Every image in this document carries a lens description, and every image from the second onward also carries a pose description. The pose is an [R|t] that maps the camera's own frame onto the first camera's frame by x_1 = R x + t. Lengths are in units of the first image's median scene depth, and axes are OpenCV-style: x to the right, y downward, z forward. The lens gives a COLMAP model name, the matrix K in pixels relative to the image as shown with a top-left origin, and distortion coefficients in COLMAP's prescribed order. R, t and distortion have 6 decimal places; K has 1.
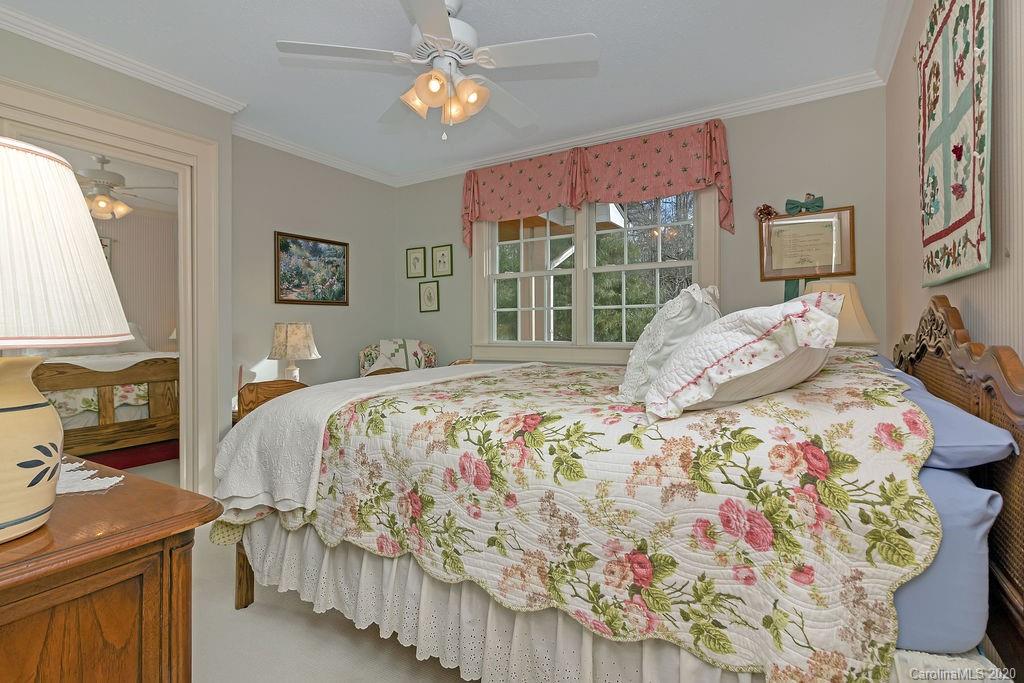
lens RADIAL K [[487.5, 0, 512.0], [0, 487.5, 341.5], [0, 0, 1]] dist [0.001114, 0.000450]
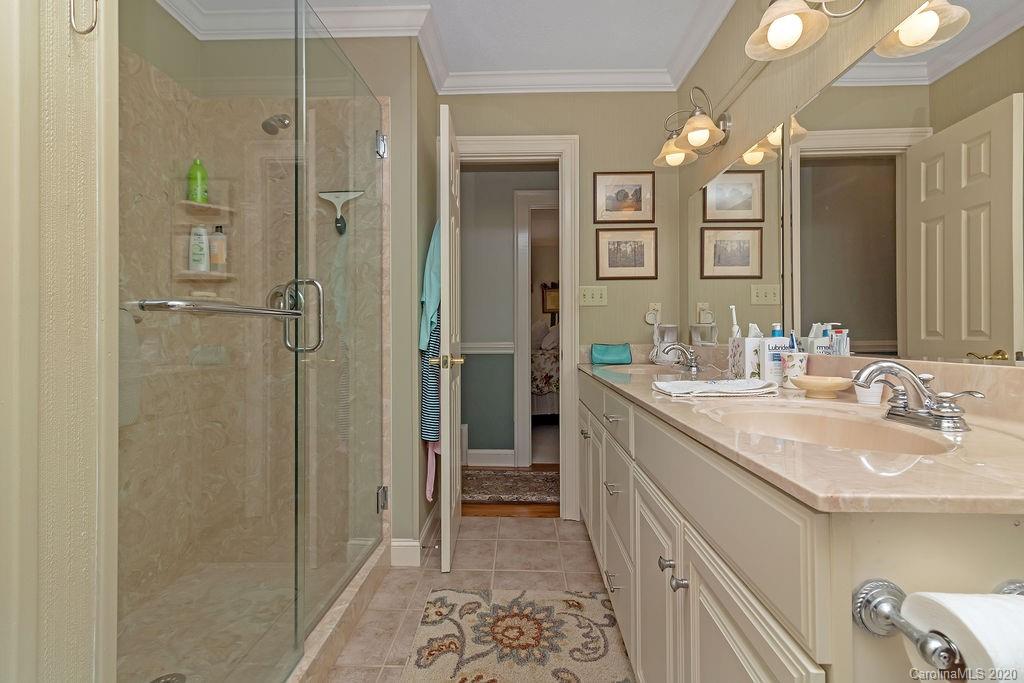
lens RADIAL K [[487.5, 0, 512.0], [0, 487.5, 341.5], [0, 0, 1]] dist [0.001114, 0.000450]
pose [[0.866686, 0.000252, 0.498854, -2.473119], [0.002506, 0.999985, -0.004859, 0.097570], [-0.498848, 0.005462, 0.866672, -3.083383]]
